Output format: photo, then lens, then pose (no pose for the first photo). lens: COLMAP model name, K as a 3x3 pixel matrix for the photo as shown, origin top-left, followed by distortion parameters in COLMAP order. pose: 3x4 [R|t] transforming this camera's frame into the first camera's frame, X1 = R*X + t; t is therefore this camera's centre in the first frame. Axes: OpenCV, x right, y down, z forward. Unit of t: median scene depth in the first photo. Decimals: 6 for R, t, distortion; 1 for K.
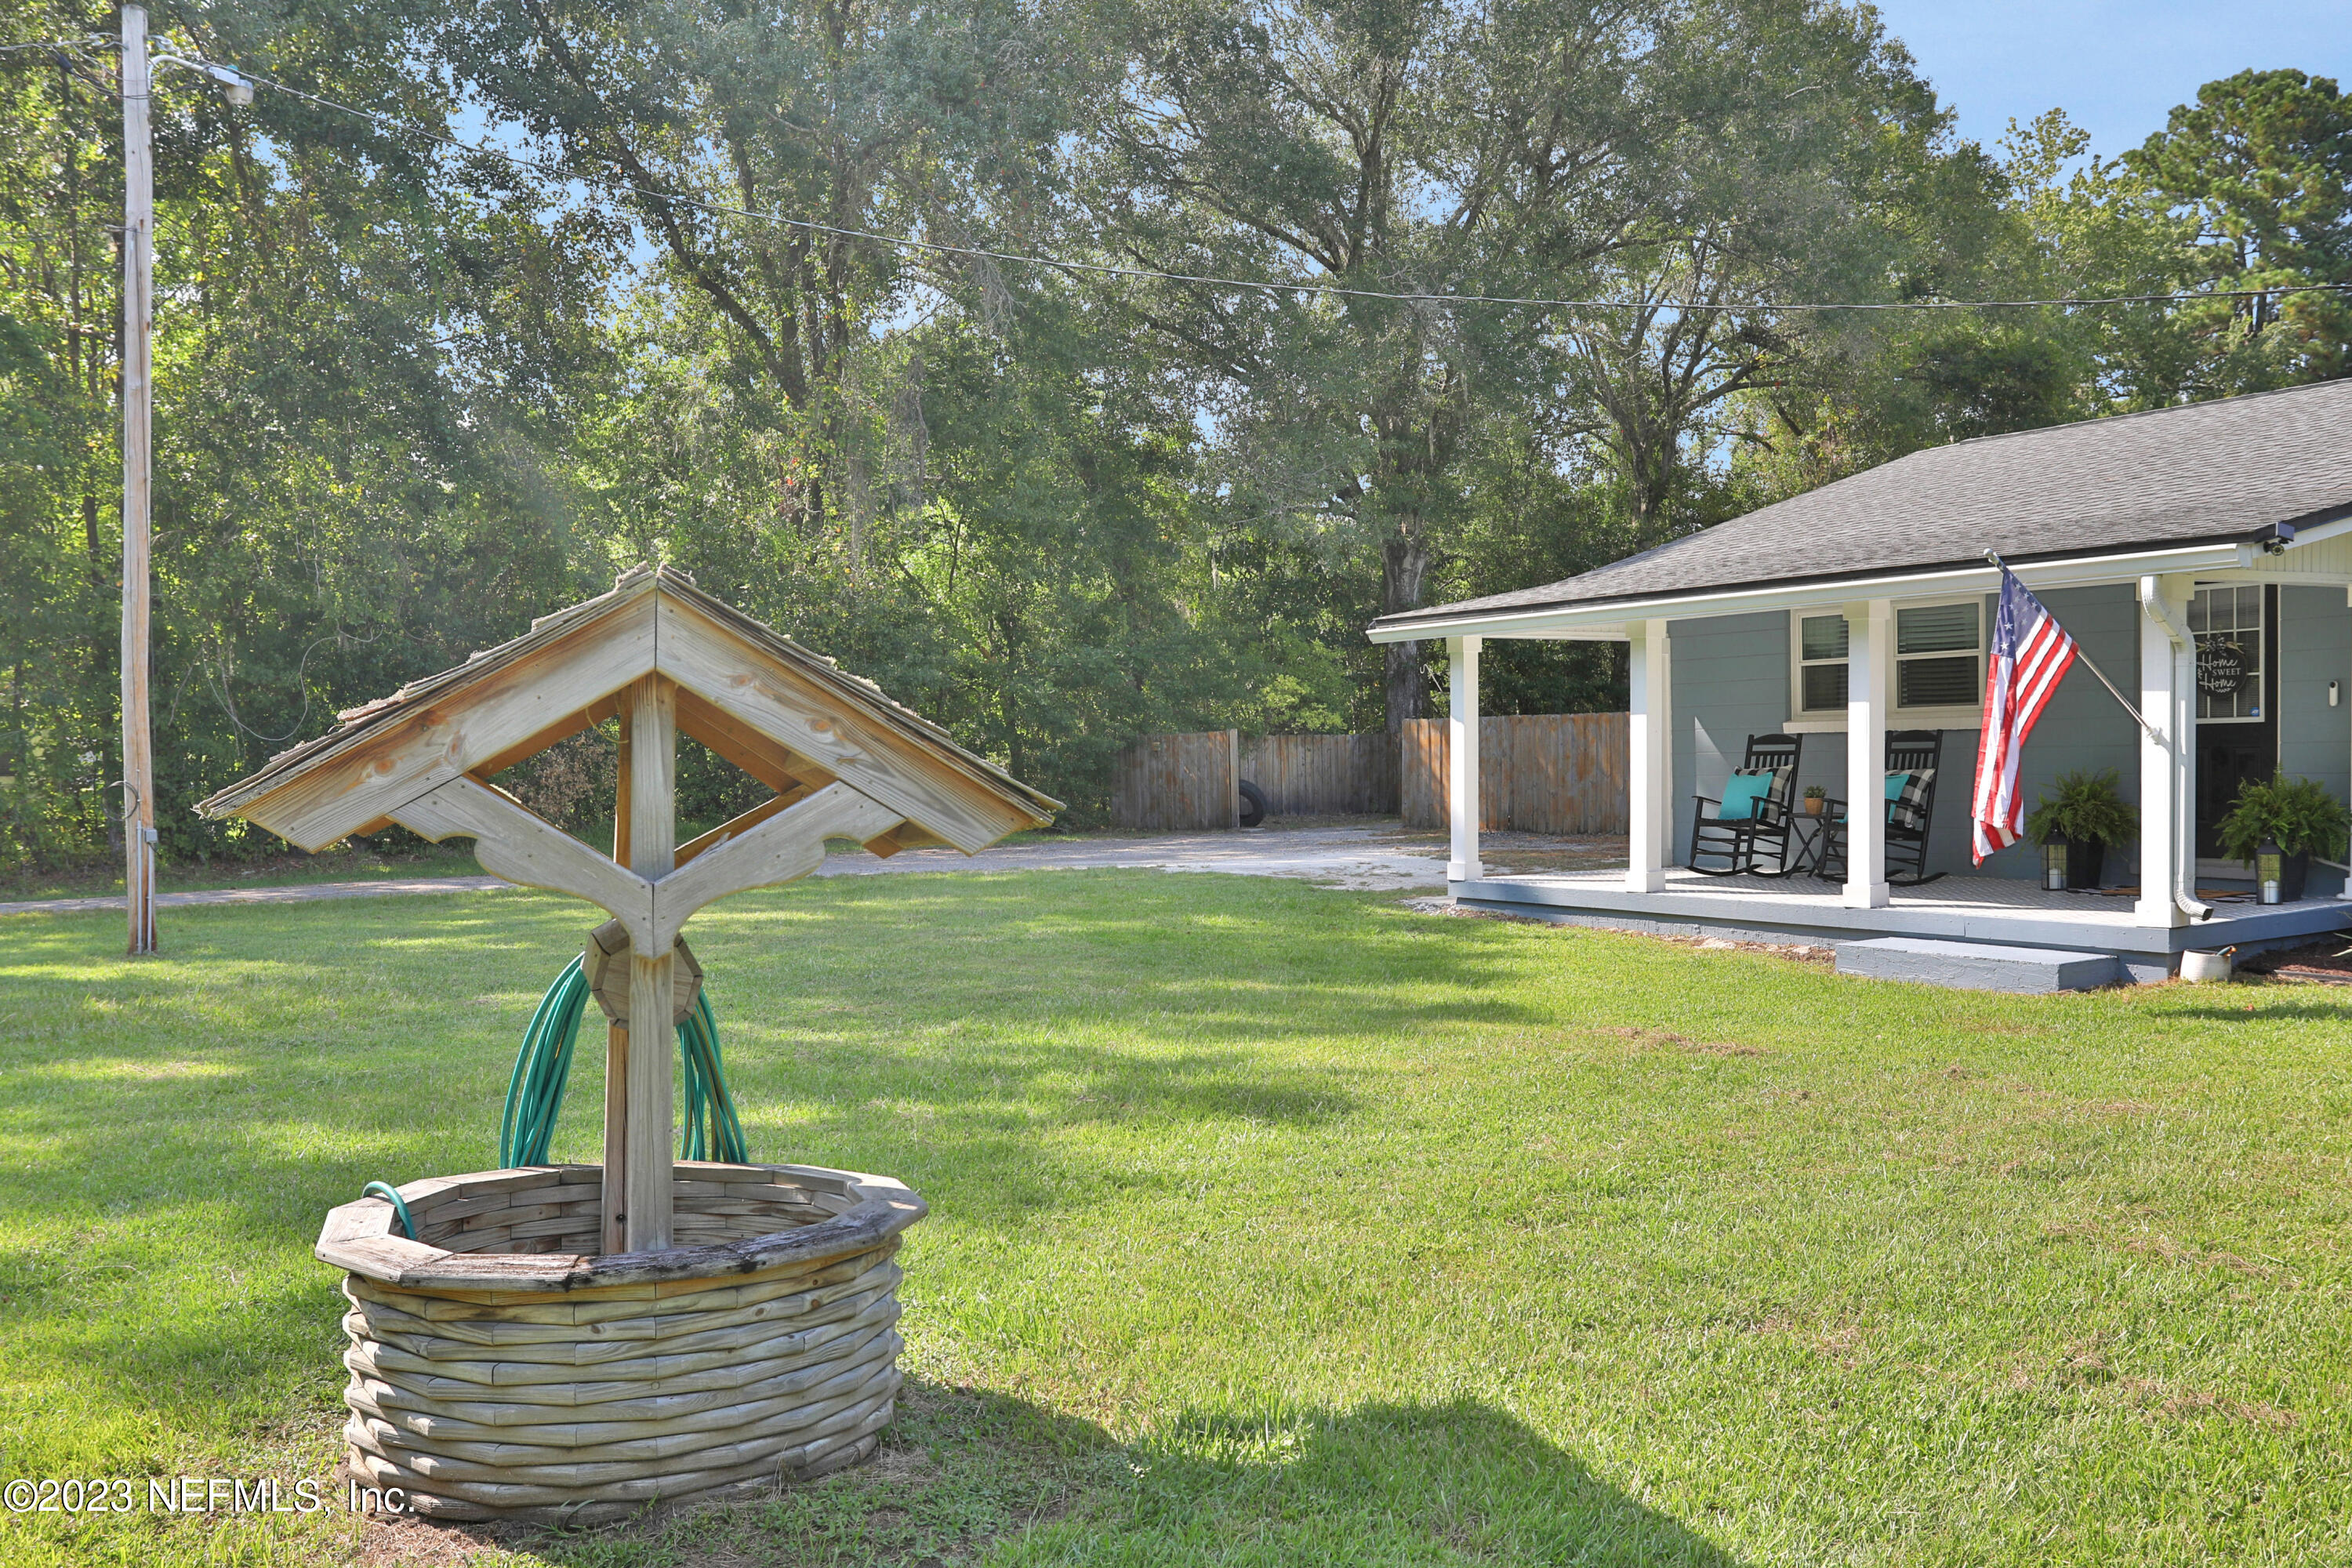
lens RADIAL K [[2006.6, 0, 1175.1], [0, 2006.6, 814.6], [0, 0, 1]] dist [-0.011509, 0.053409]
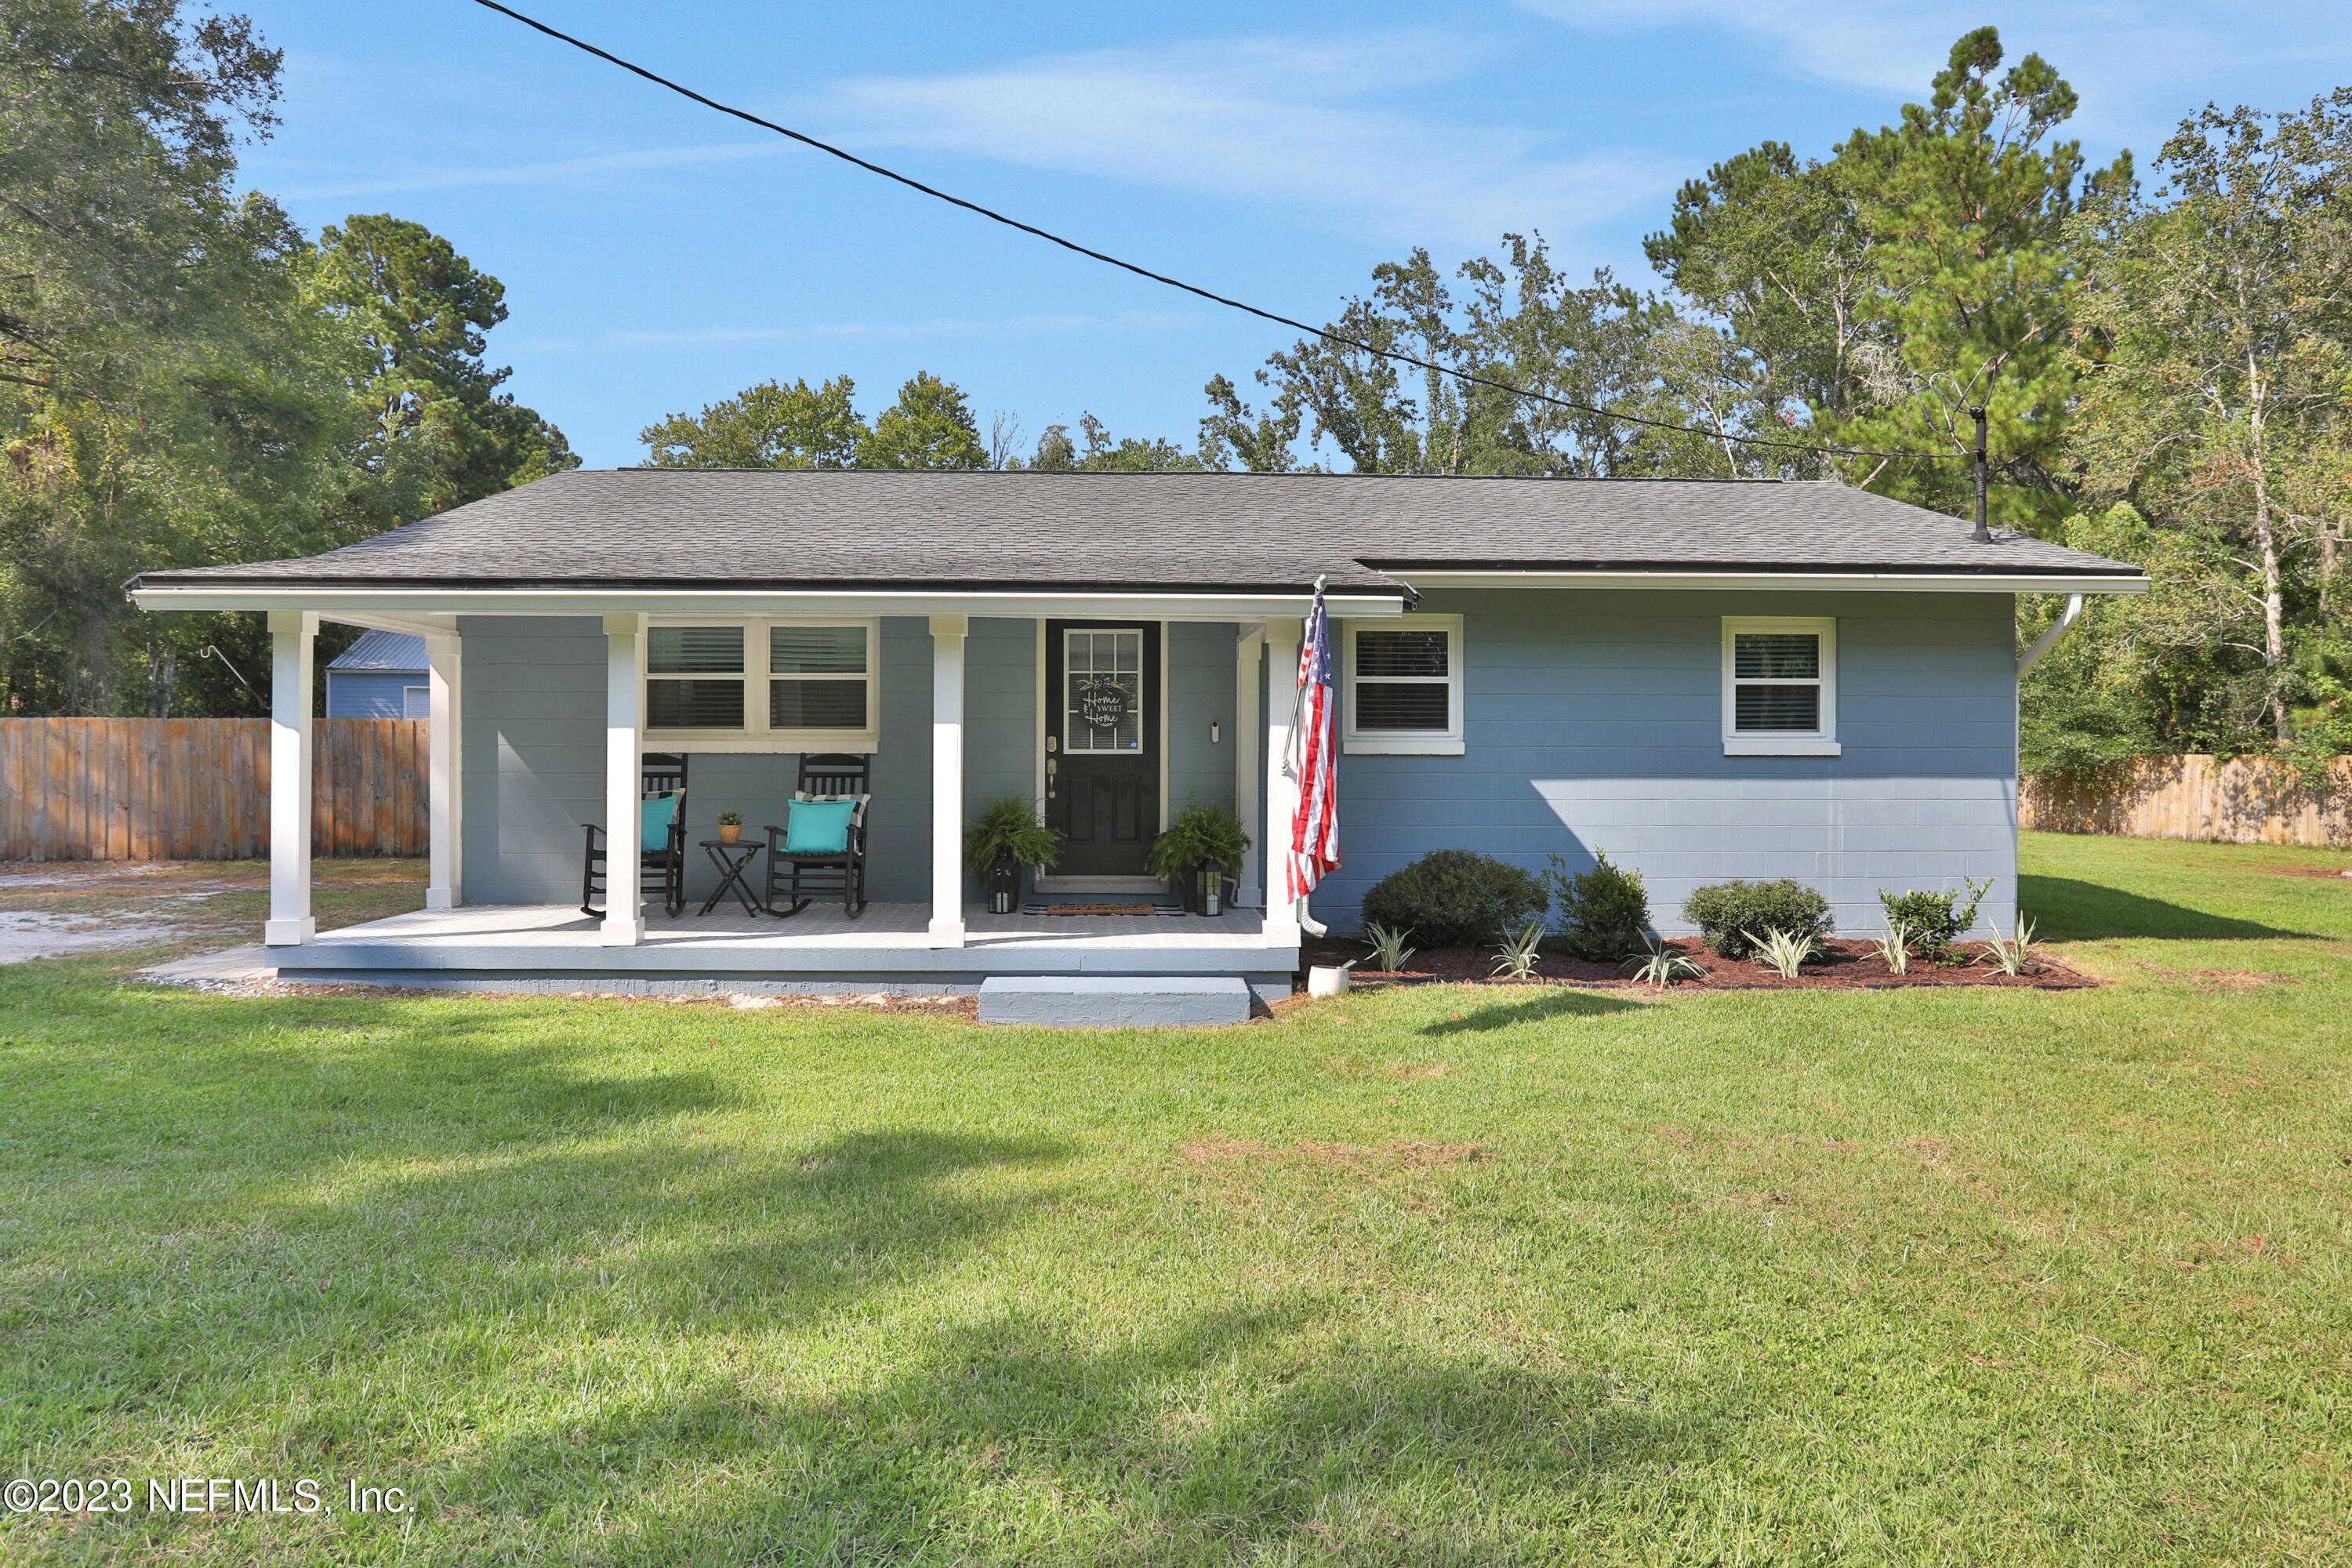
lens RADIAL K [[1590.3, 0, 1176.0], [0, 1590.3, 784.0], [0, 0, 1]] dist [-0.063646, 0.059388]
pose [[0.510821, 0.003619, 0.859680, -0.182382], [0.012270, 0.999859, -0.011500, -0.015055], [-0.859600, 0.016423, 0.510704, 0.425060]]
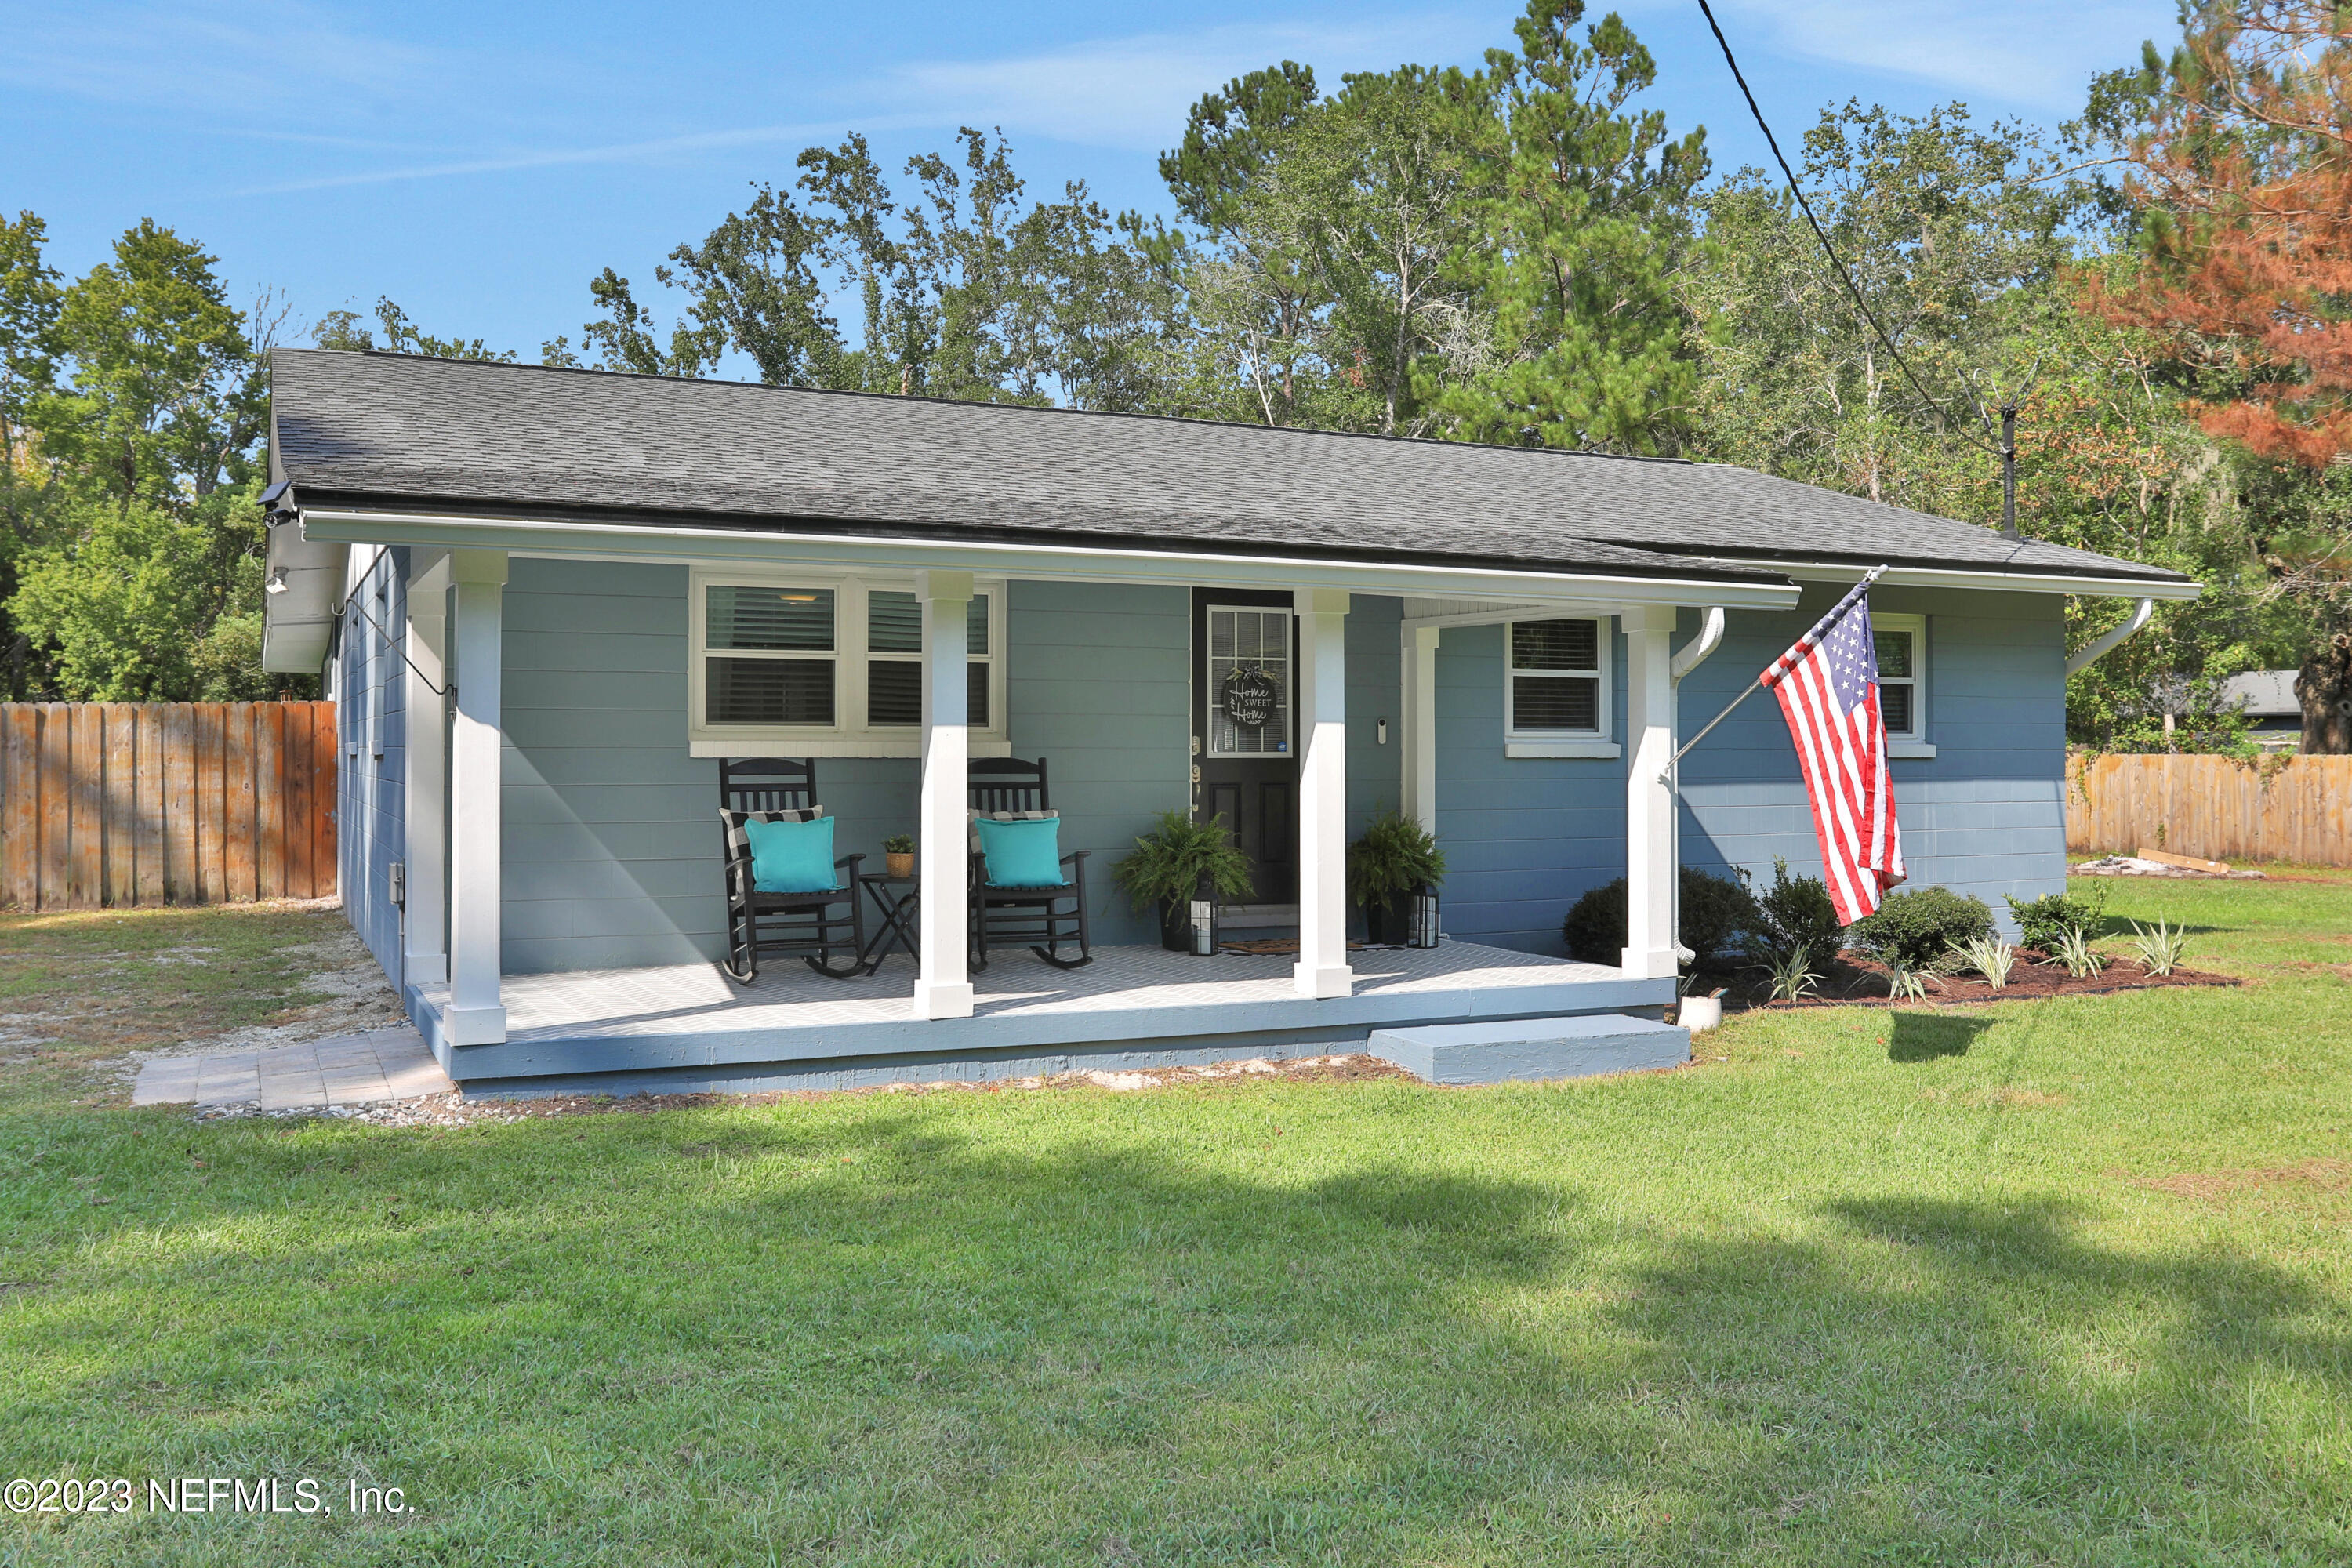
lens RADIAL K [[1940.2, 0, 1176.0], [0, 1940.2, 784.0], [0, 0, 1]] dist [-0.011523, 0.011023]
pose [[0.130490, 0.003546, 0.991443, -0.304552], [0.024456, 0.999678, -0.006795, -0.023476], [-0.991148, 0.025133, 0.130361, 0.760440]]
